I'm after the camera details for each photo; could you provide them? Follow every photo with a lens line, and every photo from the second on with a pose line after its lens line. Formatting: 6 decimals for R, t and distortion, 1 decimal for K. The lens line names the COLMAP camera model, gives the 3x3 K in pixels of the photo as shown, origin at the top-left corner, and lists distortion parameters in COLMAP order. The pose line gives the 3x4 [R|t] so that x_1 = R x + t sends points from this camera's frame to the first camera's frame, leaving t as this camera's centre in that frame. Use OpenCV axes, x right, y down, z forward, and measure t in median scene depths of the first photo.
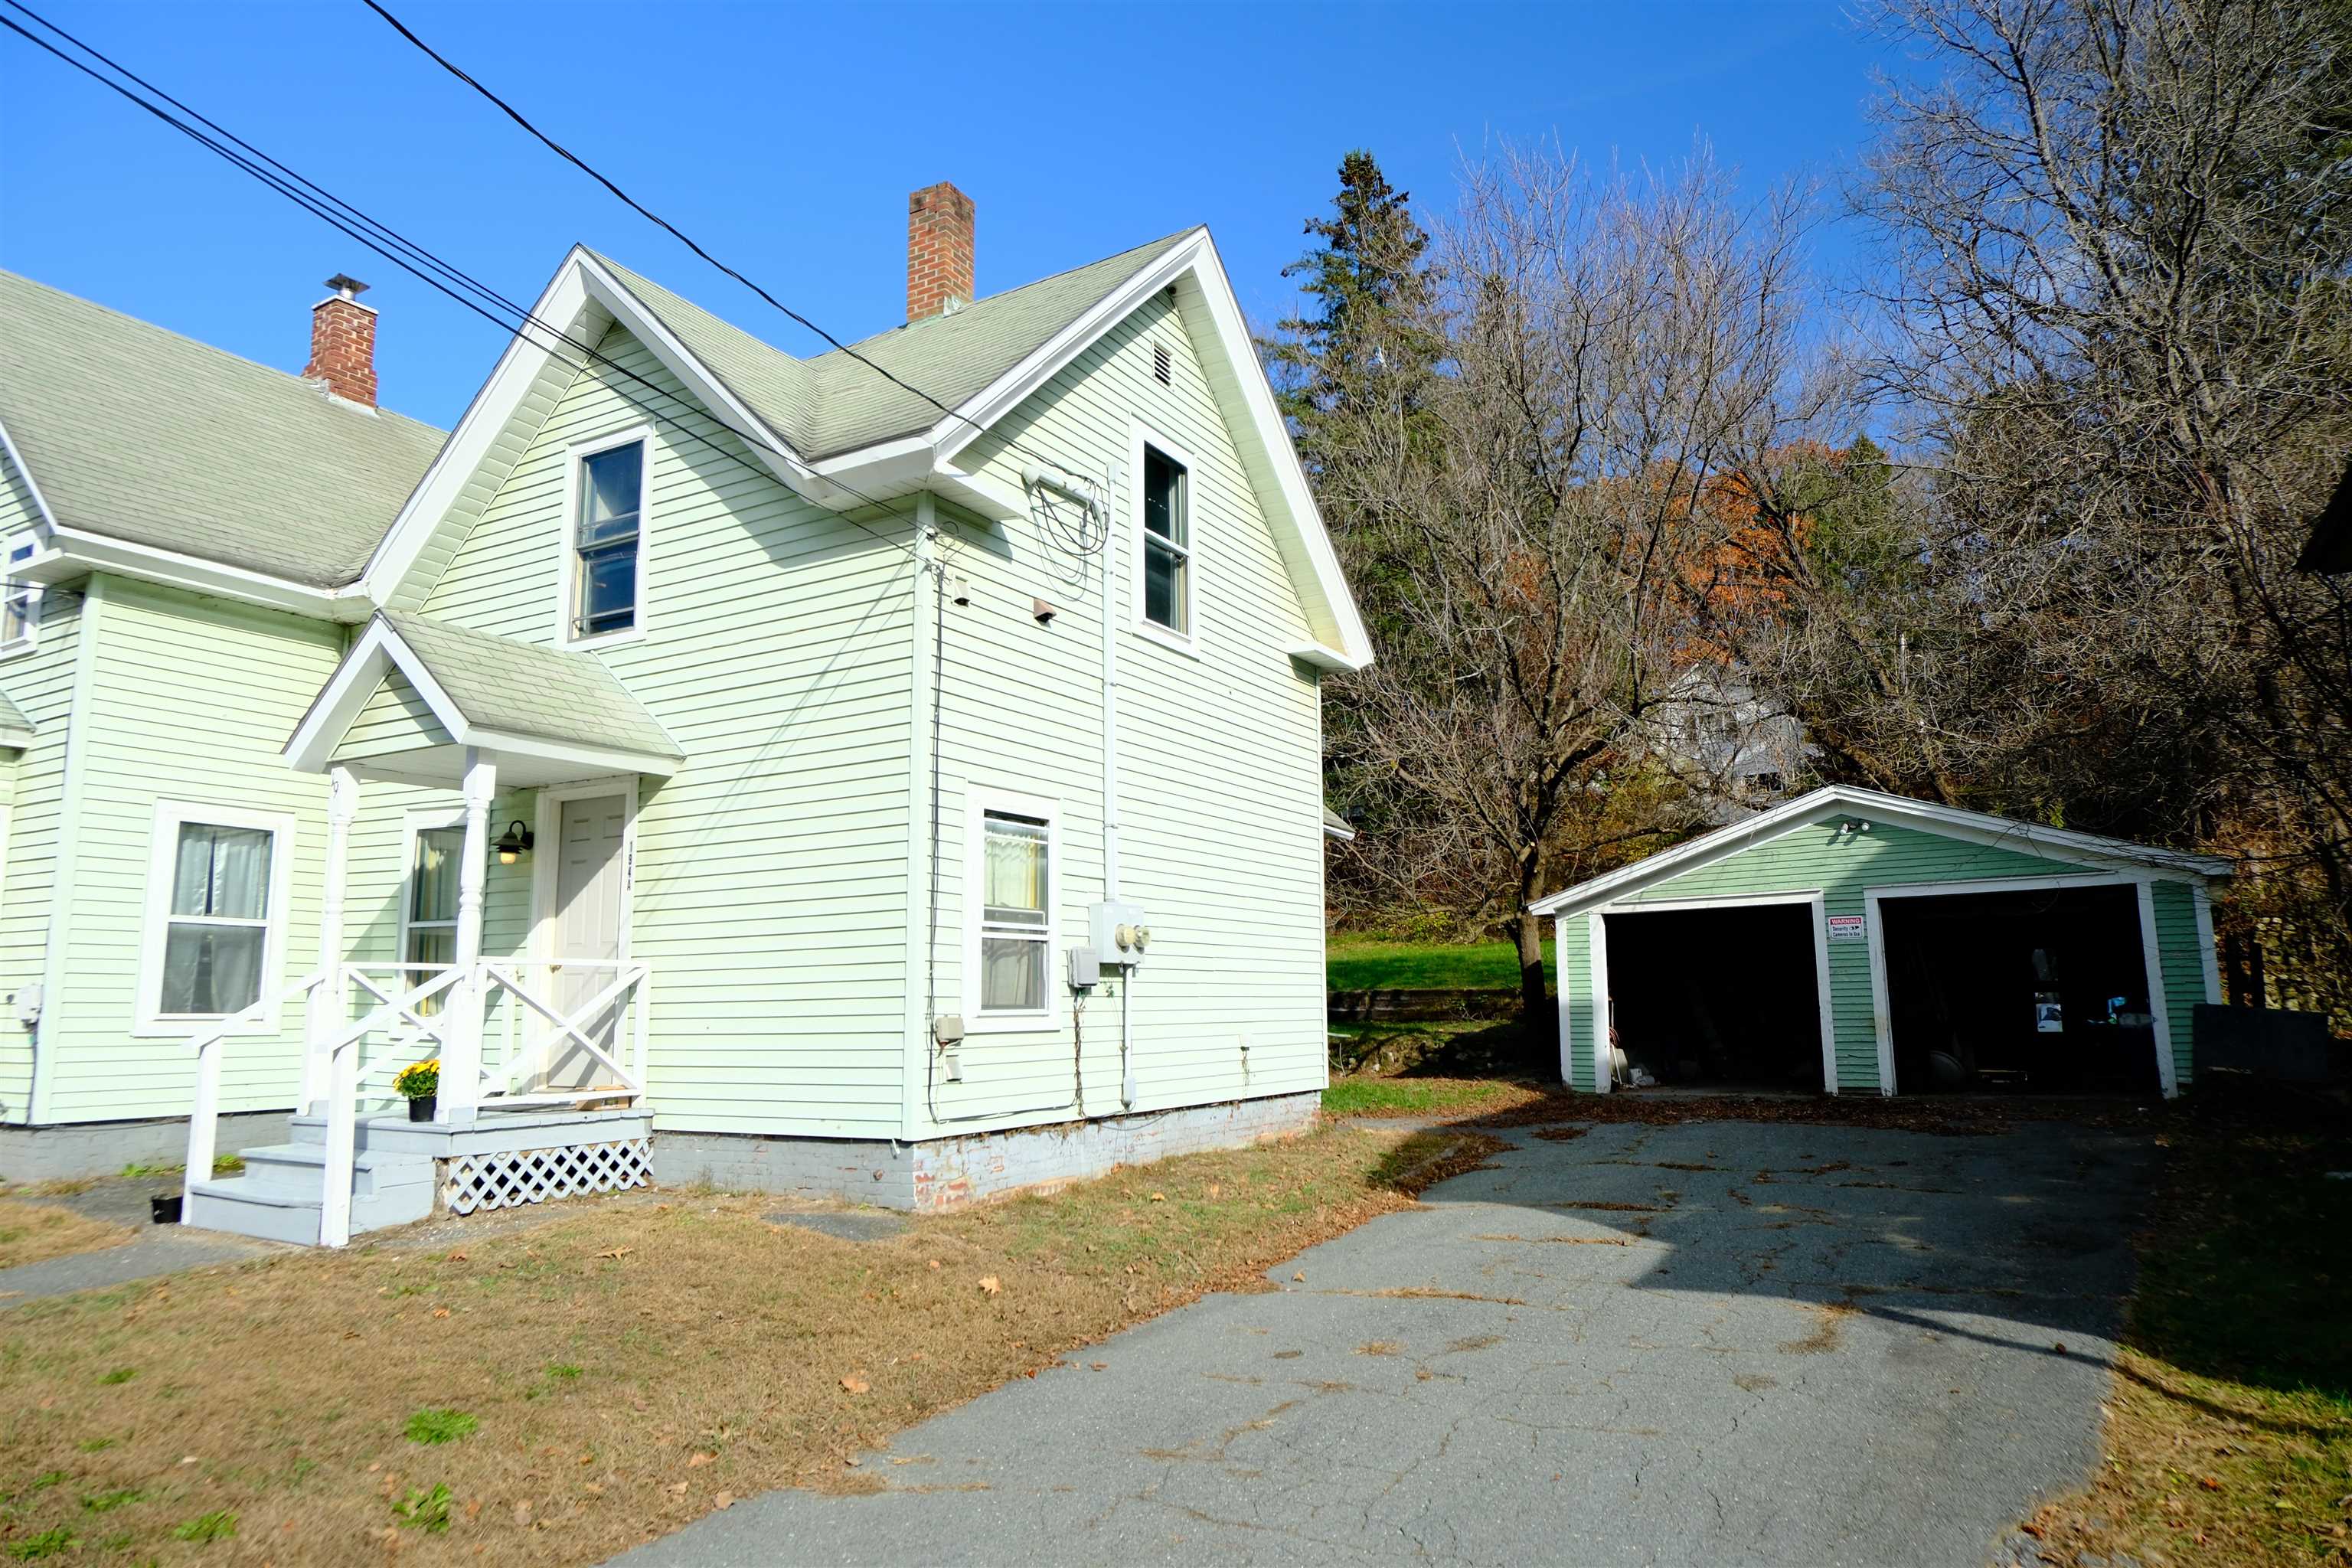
lens RADIAL K [[1467.4, 0, 1184.4], [0, 1467.4, 777.0], [0, 0, 1]] dist [-0.028736, 0.021100]
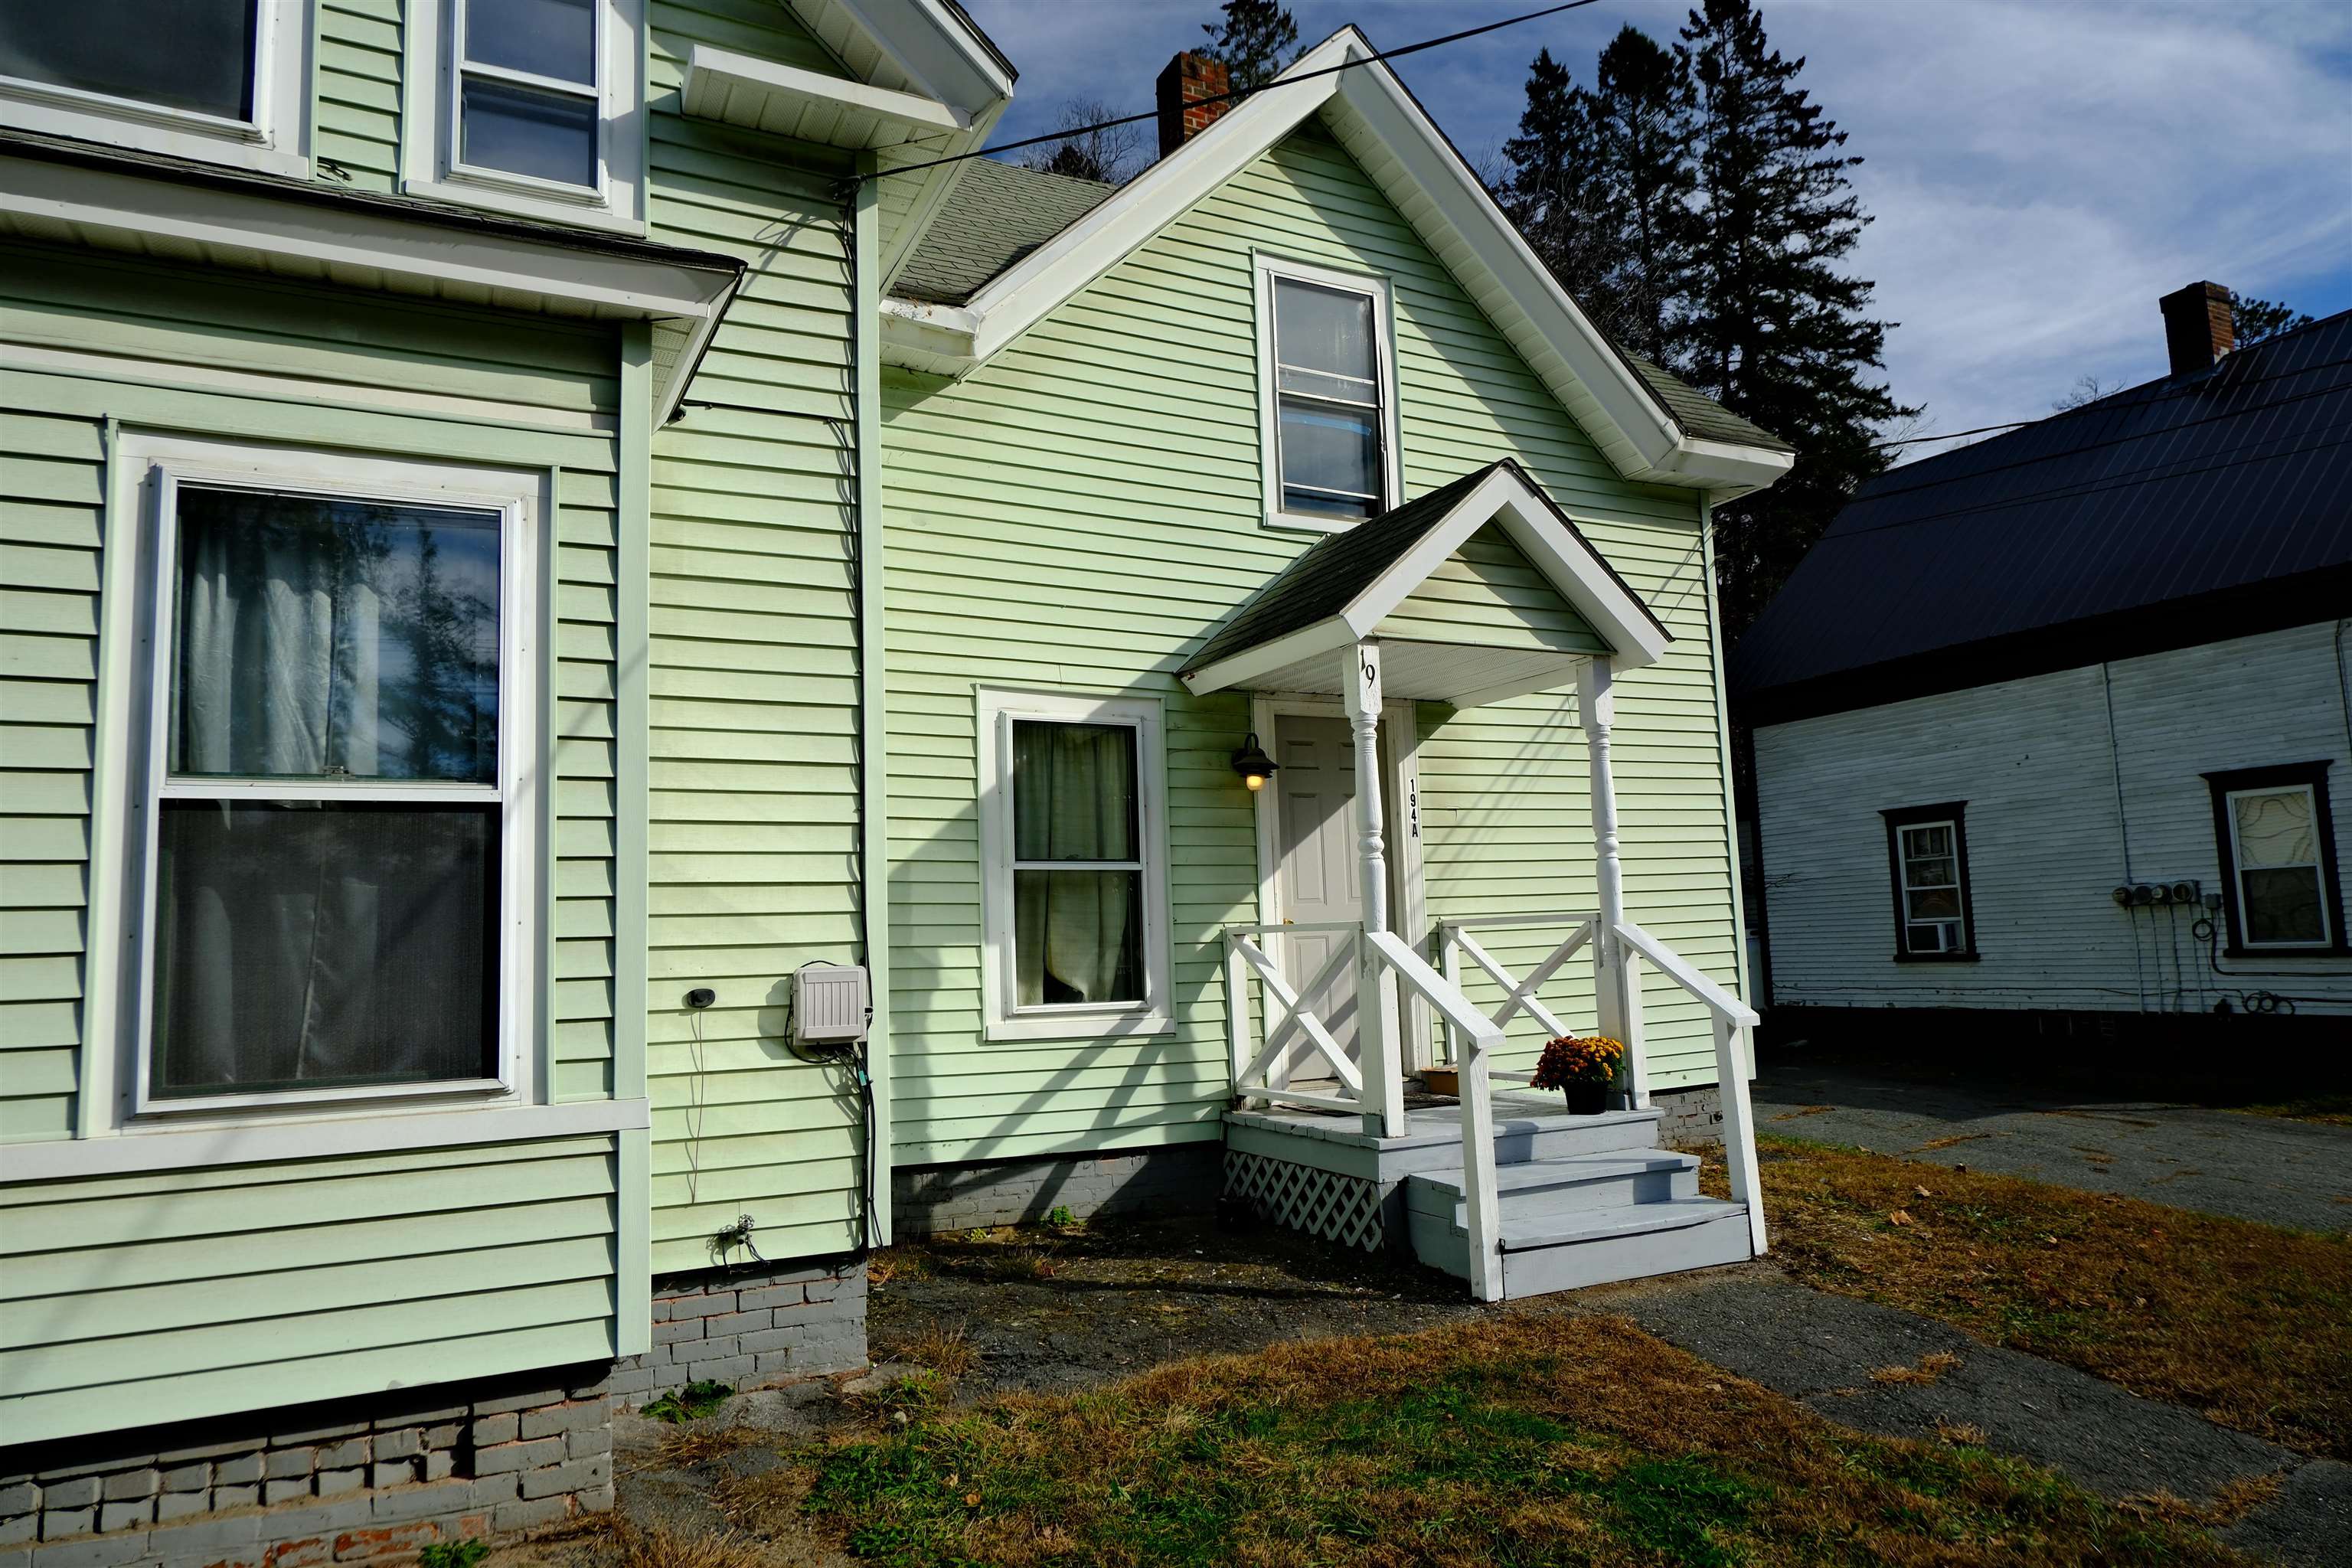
lens RADIAL K [[1467.4, 0, 1184.4], [0, 1467.4, 777.0], [0, 0, 1]] dist [-0.028736, 0.021100]
pose [[0.535903, 0.086174, 0.839870, -1.168363], [-0.100155, 0.994242, -0.038106, 0.089071], [-0.838318, -0.063696, 0.541448, 0.657809]]
